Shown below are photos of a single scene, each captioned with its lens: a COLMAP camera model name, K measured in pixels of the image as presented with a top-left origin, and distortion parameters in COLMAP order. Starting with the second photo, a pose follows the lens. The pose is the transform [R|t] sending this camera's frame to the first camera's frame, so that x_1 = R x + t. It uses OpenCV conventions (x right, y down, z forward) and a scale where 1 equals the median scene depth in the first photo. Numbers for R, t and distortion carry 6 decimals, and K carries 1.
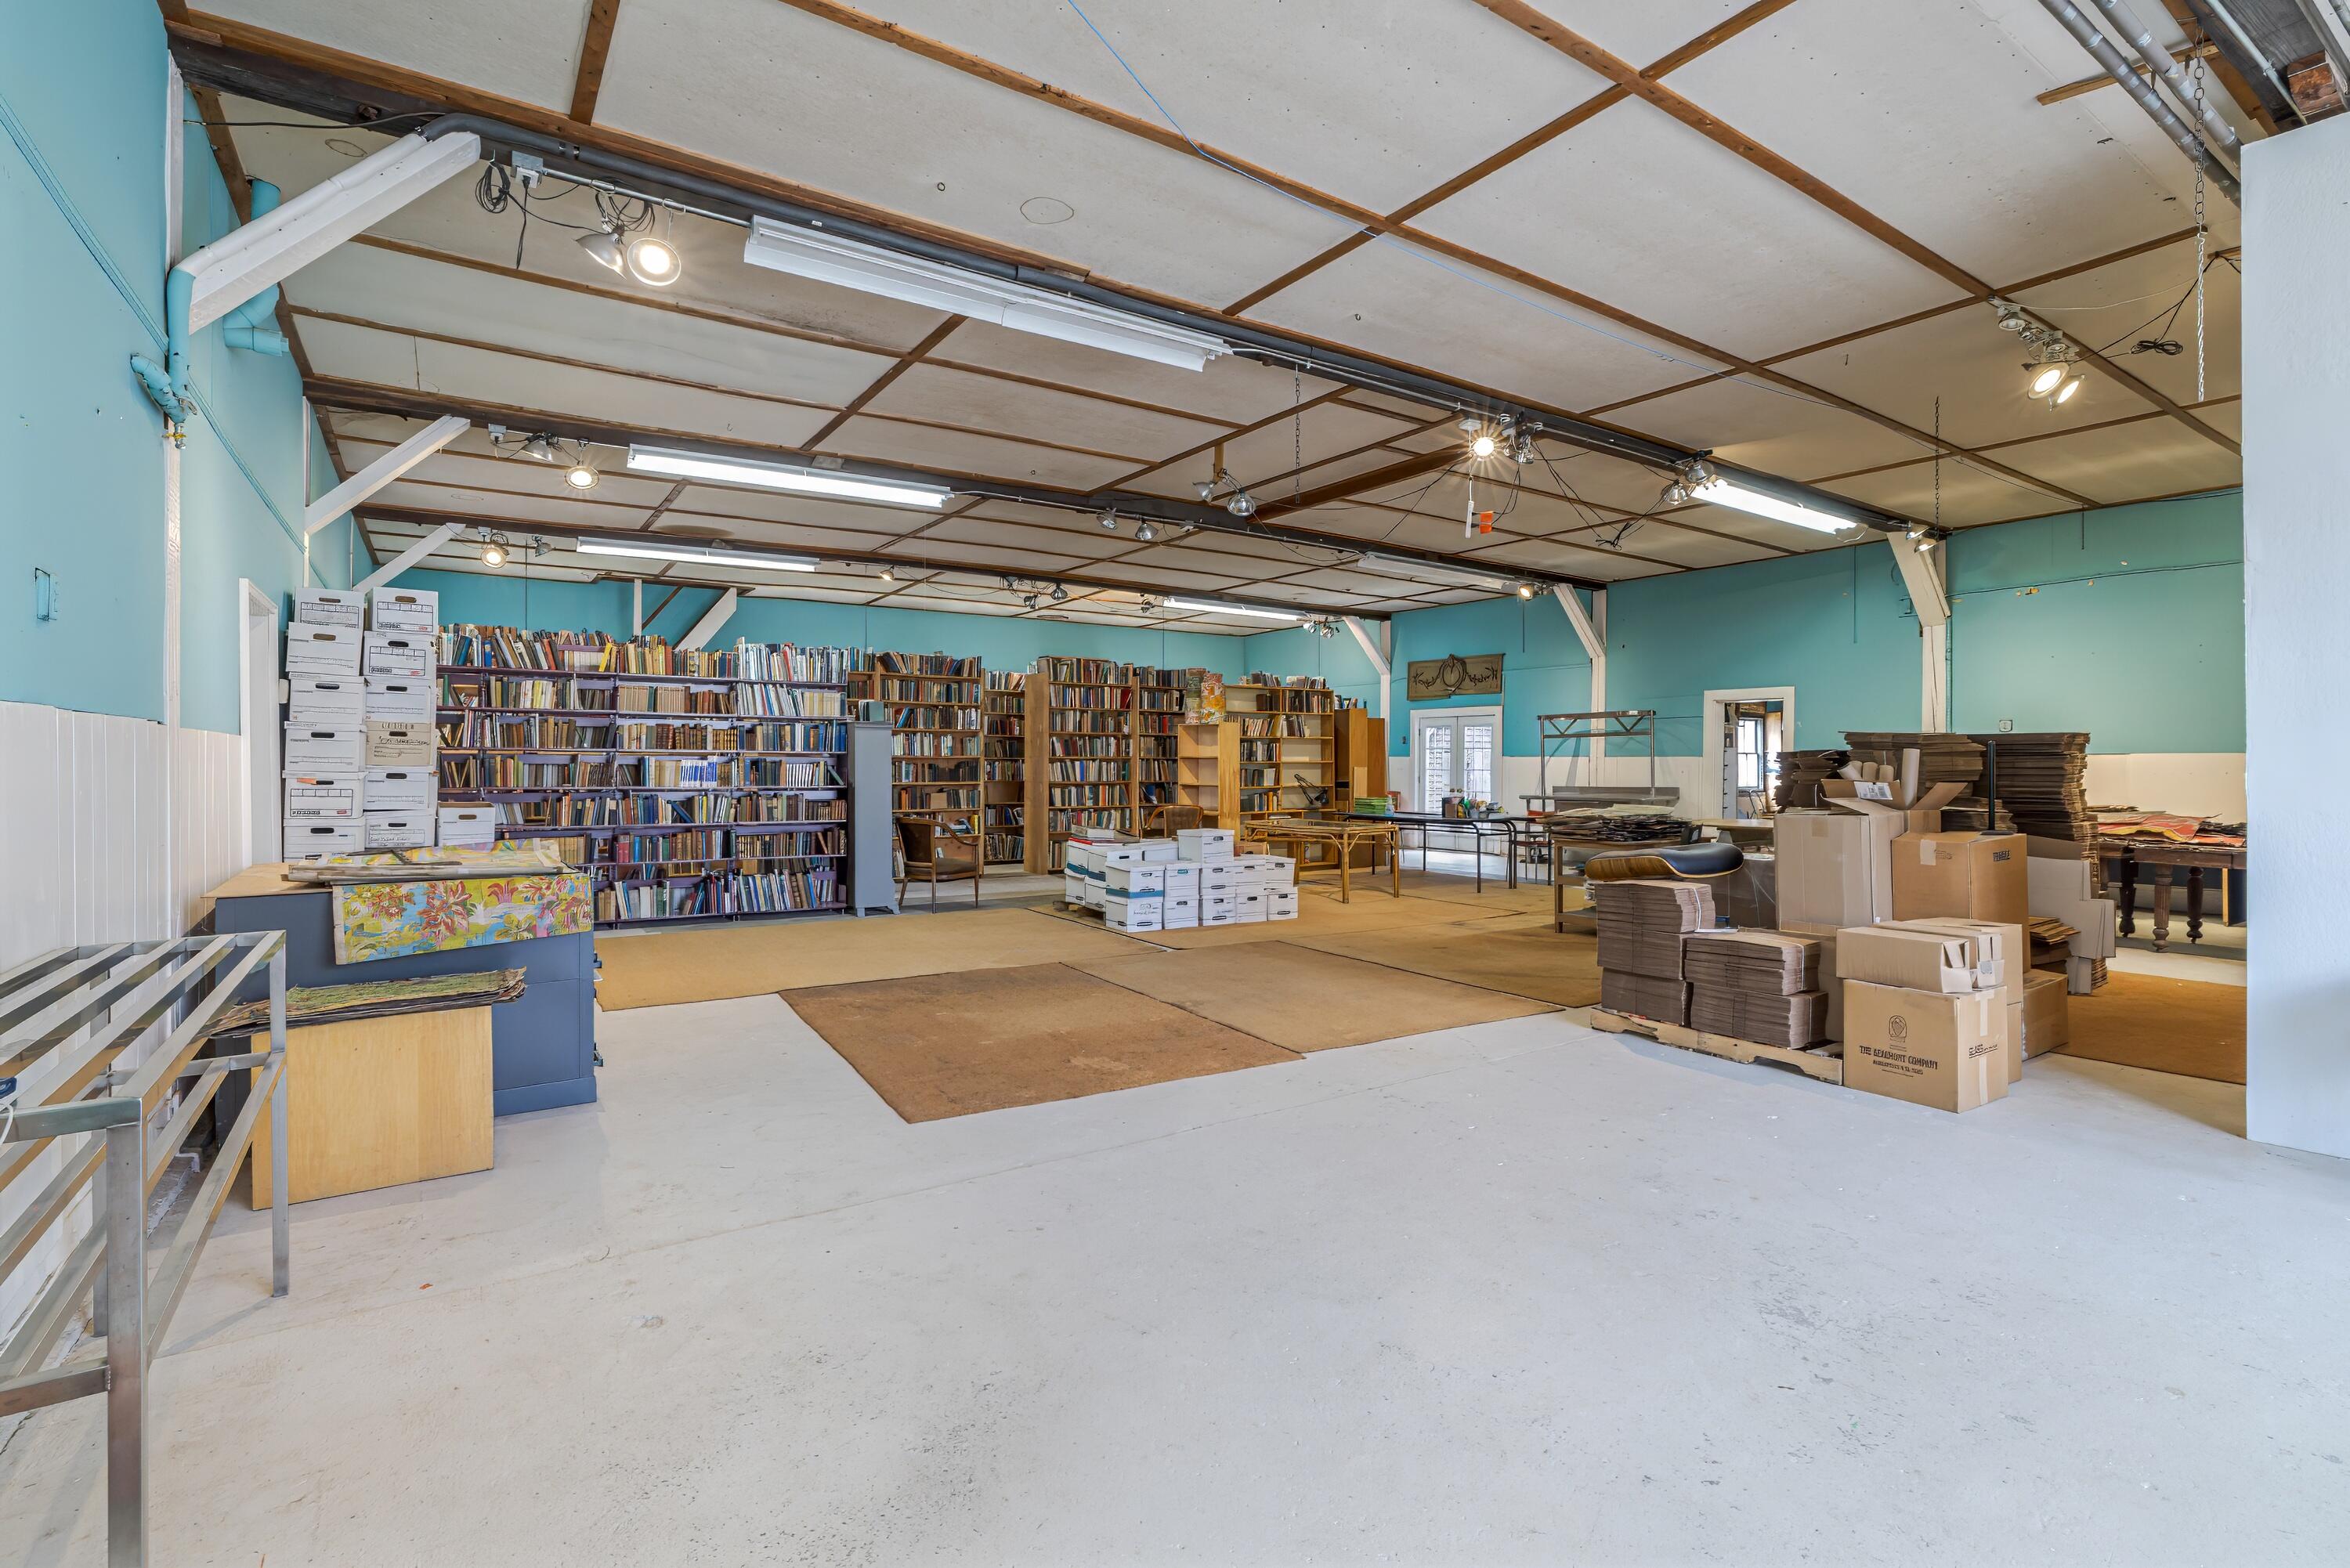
lens RADIAL K [[1103.7, 0, 1185.8], [0, 1103.7, 772.9], [0, 0, 1]] dist [0.000711, 0.000004]
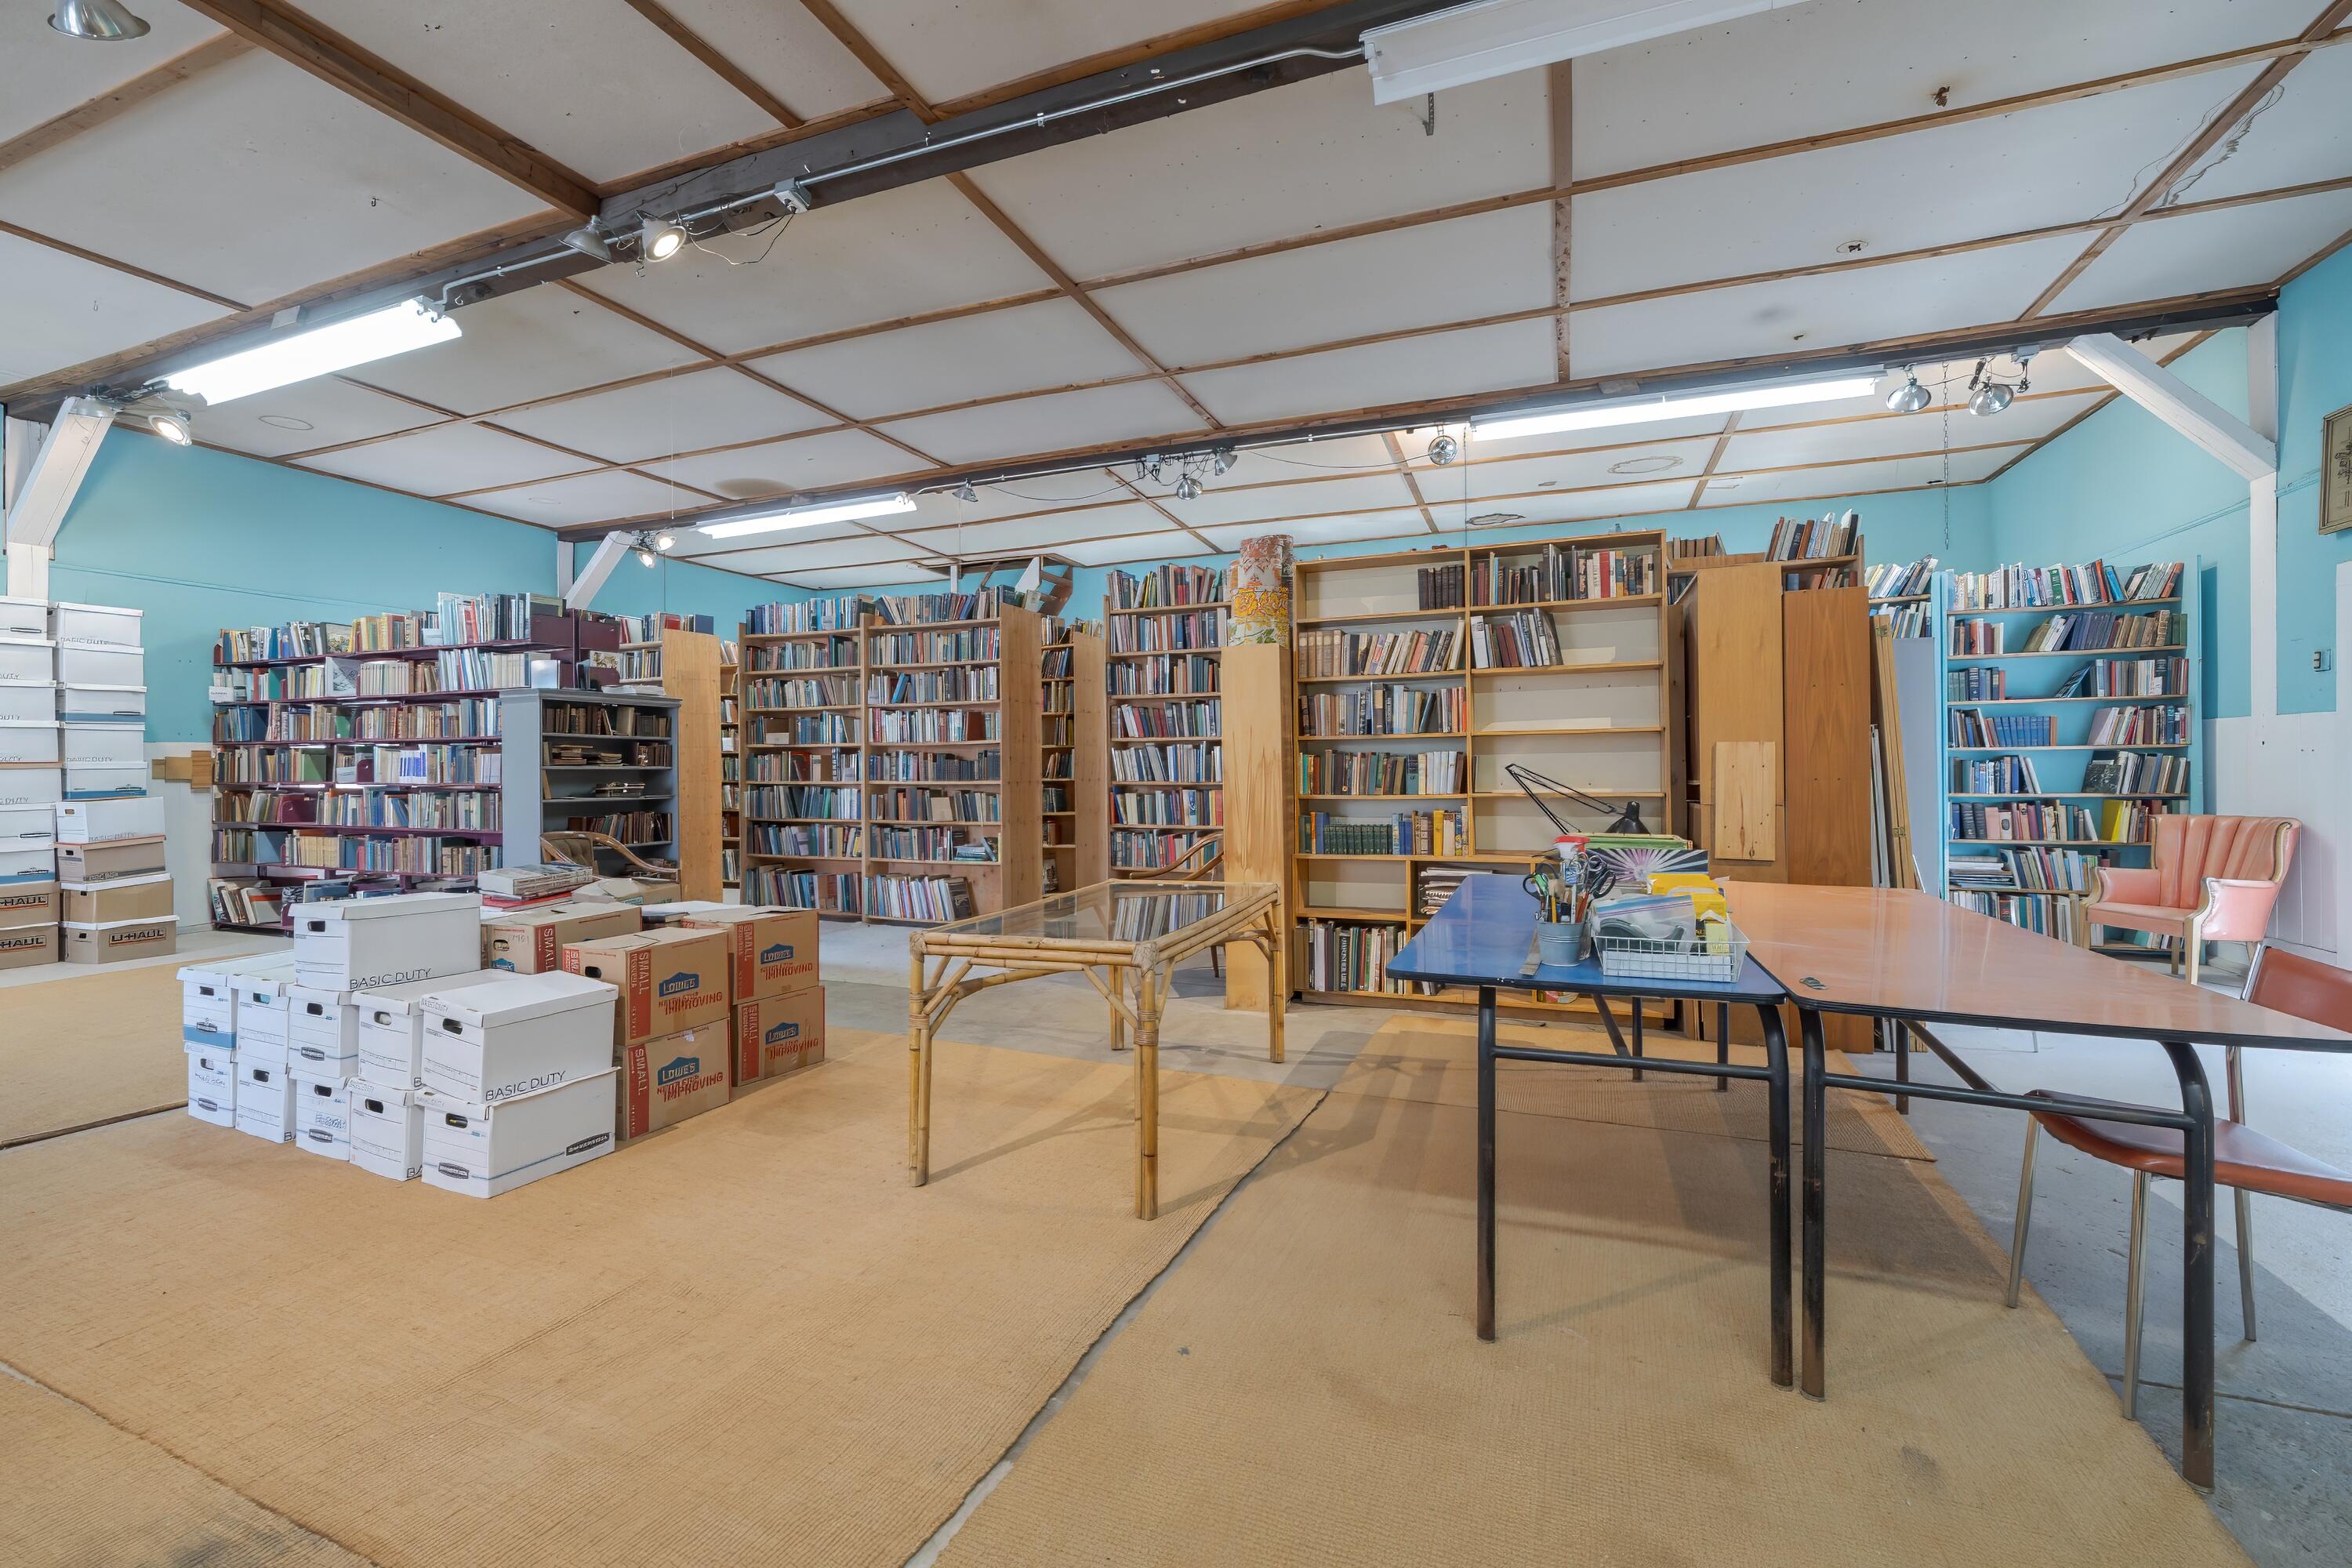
lens RADIAL K [[986.3, 0, 1175.4], [0, 986.3, 776.3], [0, 0, 1]] dist [0.001321, -0.000010]
pose [[0.557345, -0.002828, -0.830276, 0.327611], [-0.001398, 0.999990, -0.004345, 0.007035], [0.830280, 0.003583, 0.557335, 0.731544]]
